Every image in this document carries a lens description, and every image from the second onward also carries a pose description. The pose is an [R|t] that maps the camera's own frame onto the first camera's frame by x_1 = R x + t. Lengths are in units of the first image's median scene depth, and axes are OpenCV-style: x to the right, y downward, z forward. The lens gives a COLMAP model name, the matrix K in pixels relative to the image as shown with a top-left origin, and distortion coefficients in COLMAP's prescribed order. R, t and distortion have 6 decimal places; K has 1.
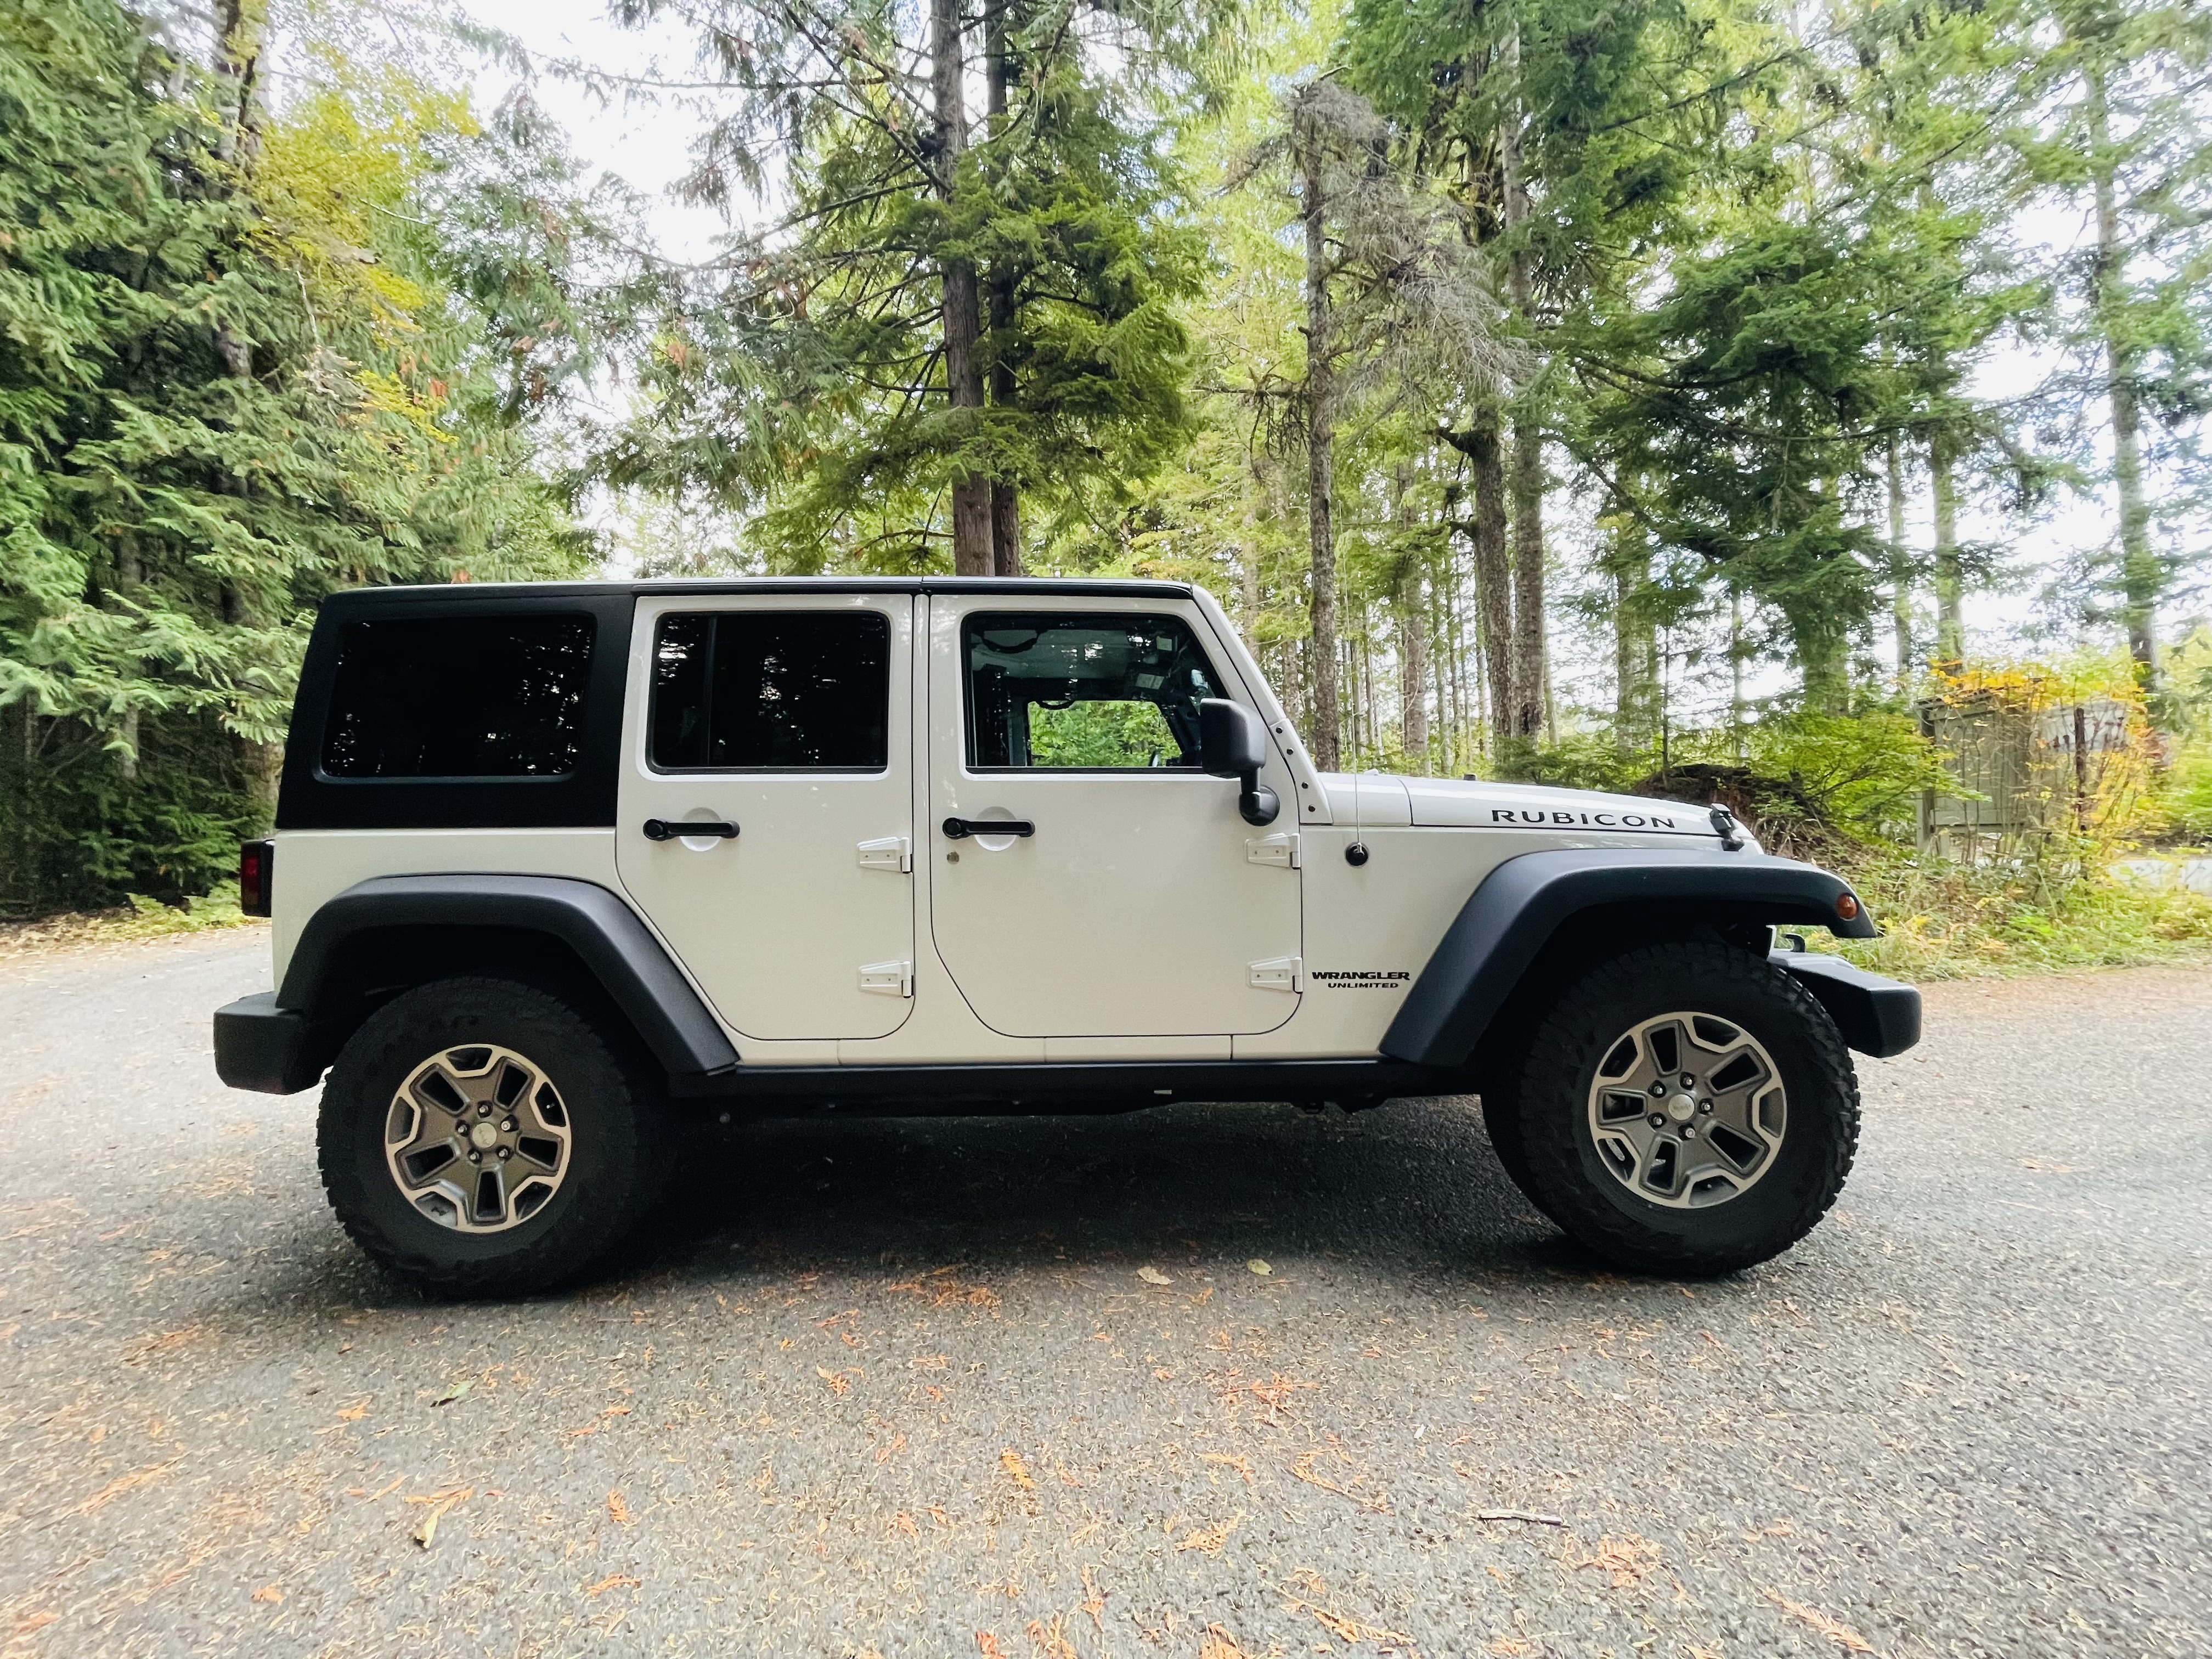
lens RADIAL K [[889.9, 0, 1096.7], [0, 889.9, 823.6], [0, 0, 1]] dist [-0.004190, 0.000519]
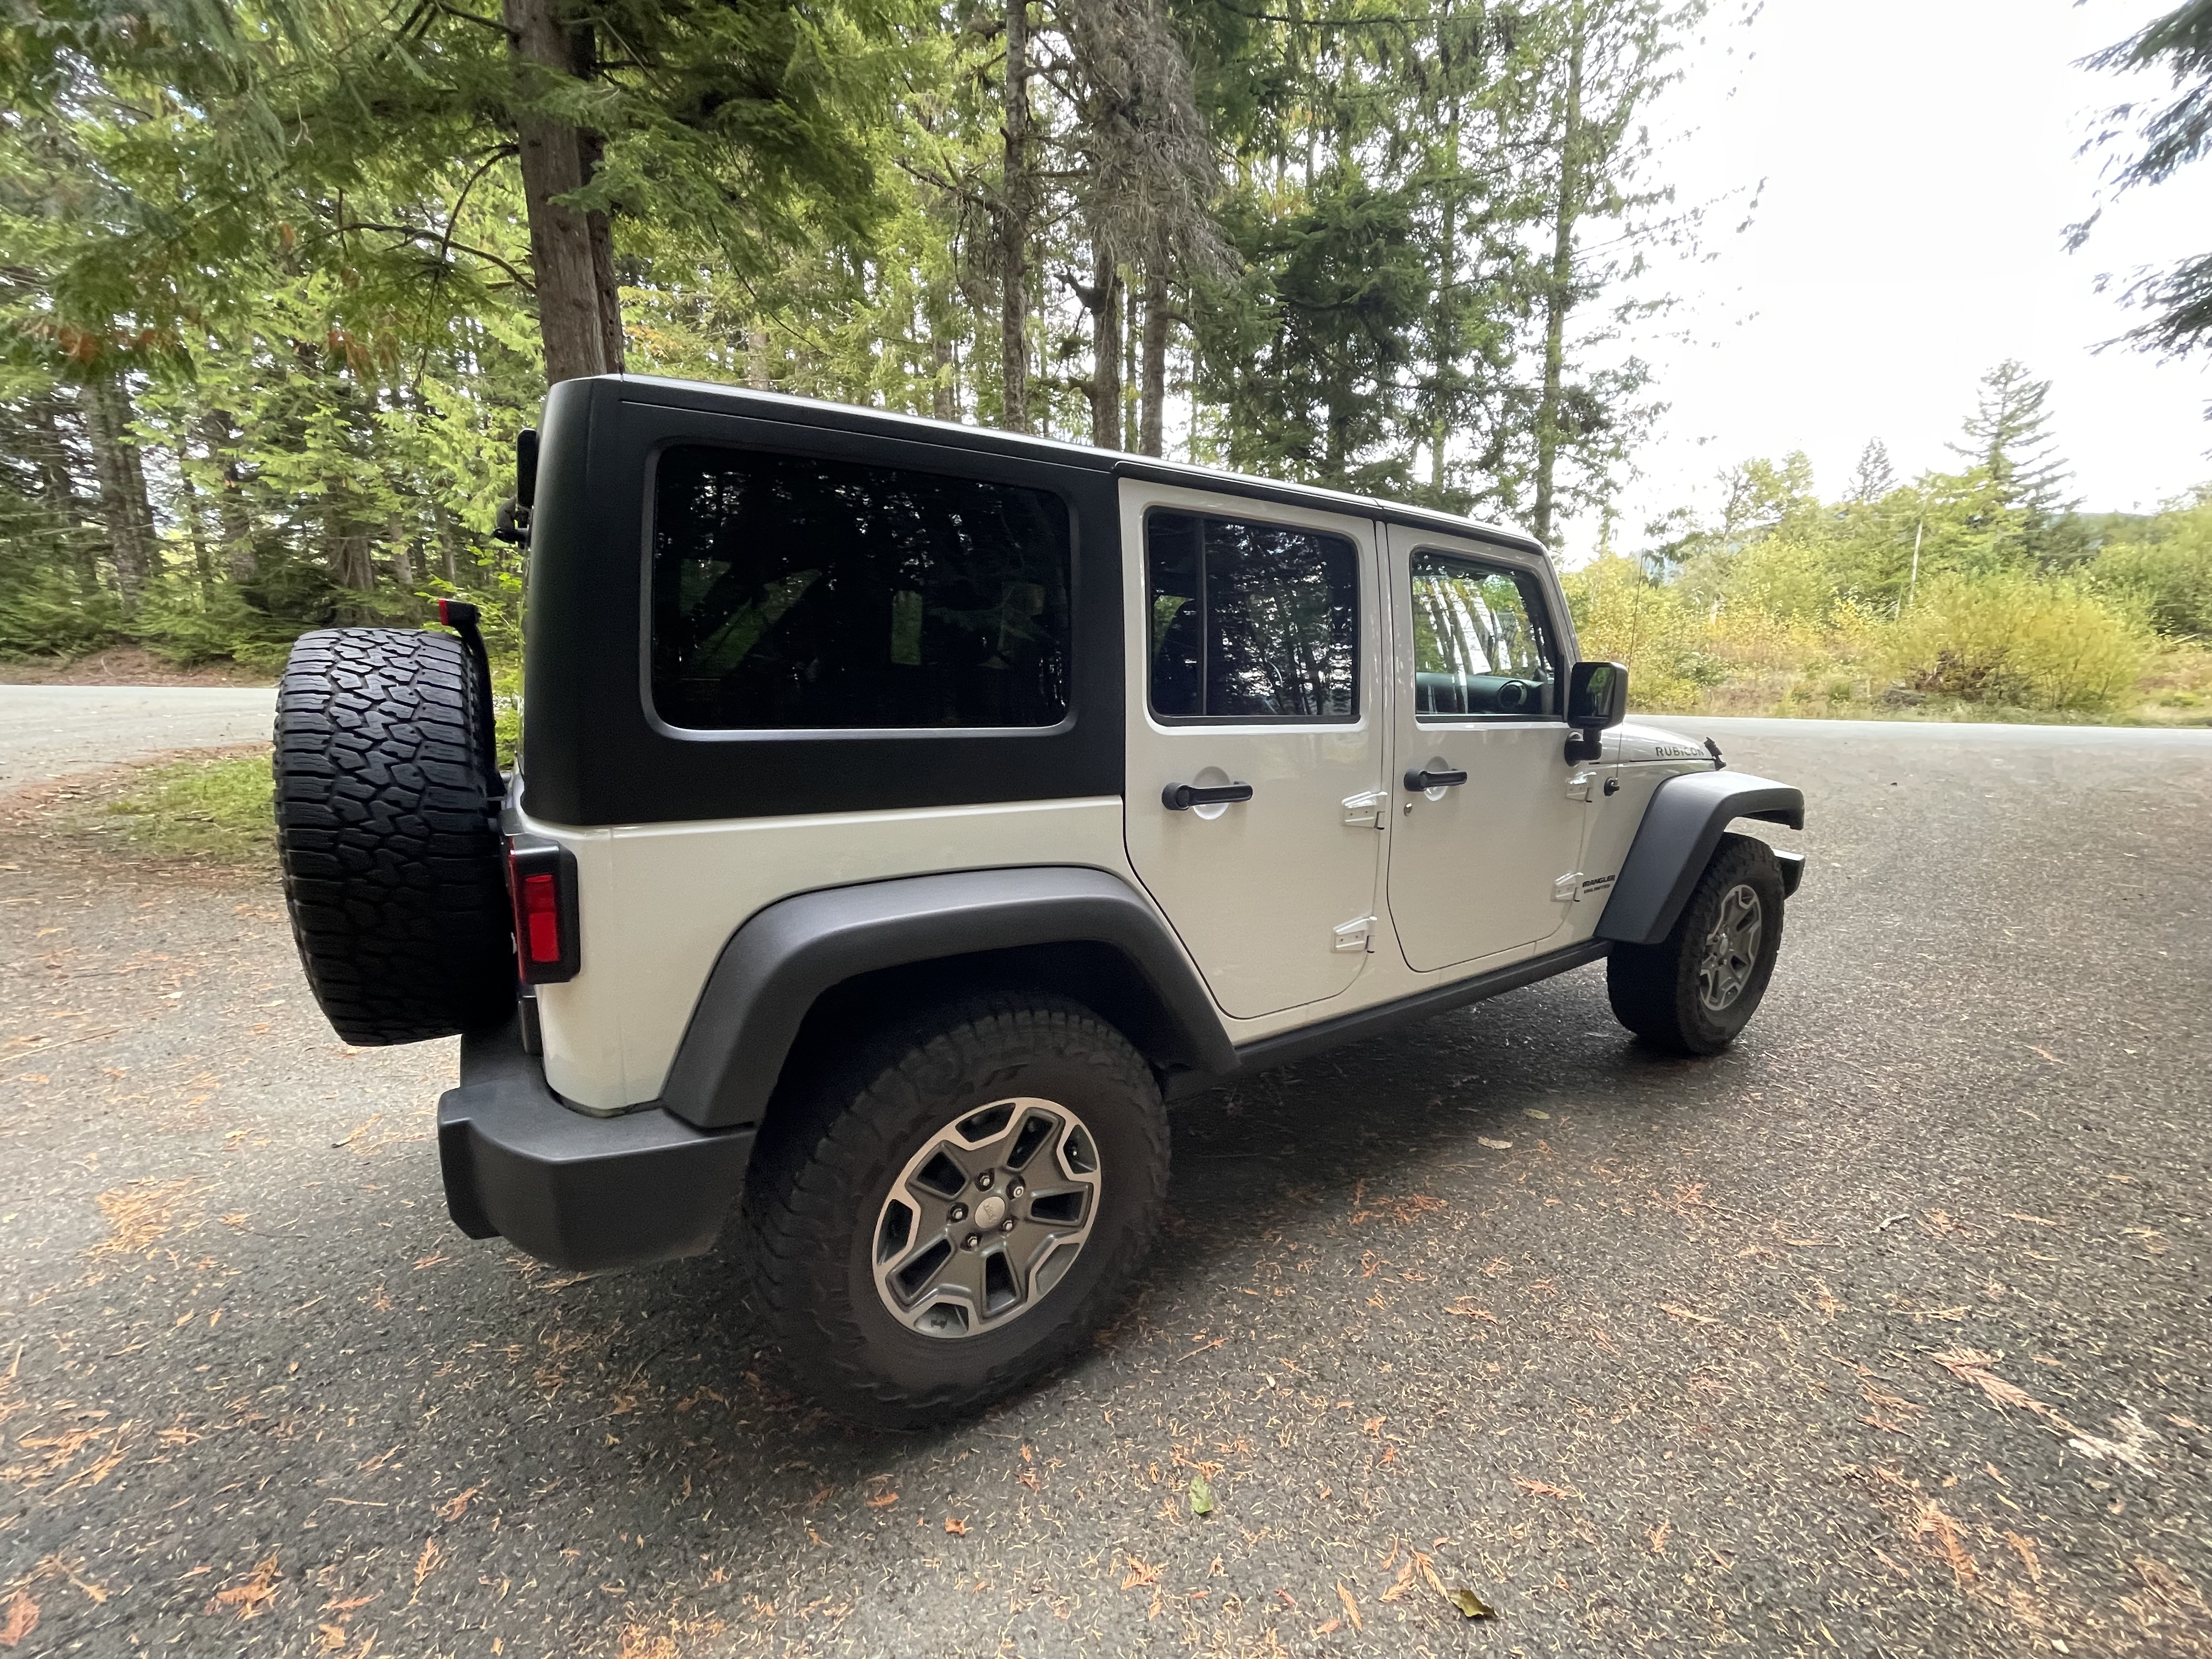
lens RADIAL K [[889.9, 0, 1100.5], [0, 889.9, 817.4], [0, 0, 1]] dist [-0.004190, 0.000519]
pose [[0.829552, -0.066055, 0.554509, -0.985982], [-0.037486, 0.984153, 0.173315, -0.111729], [-0.557170, -0.164560, 0.813930, 0.376208]]
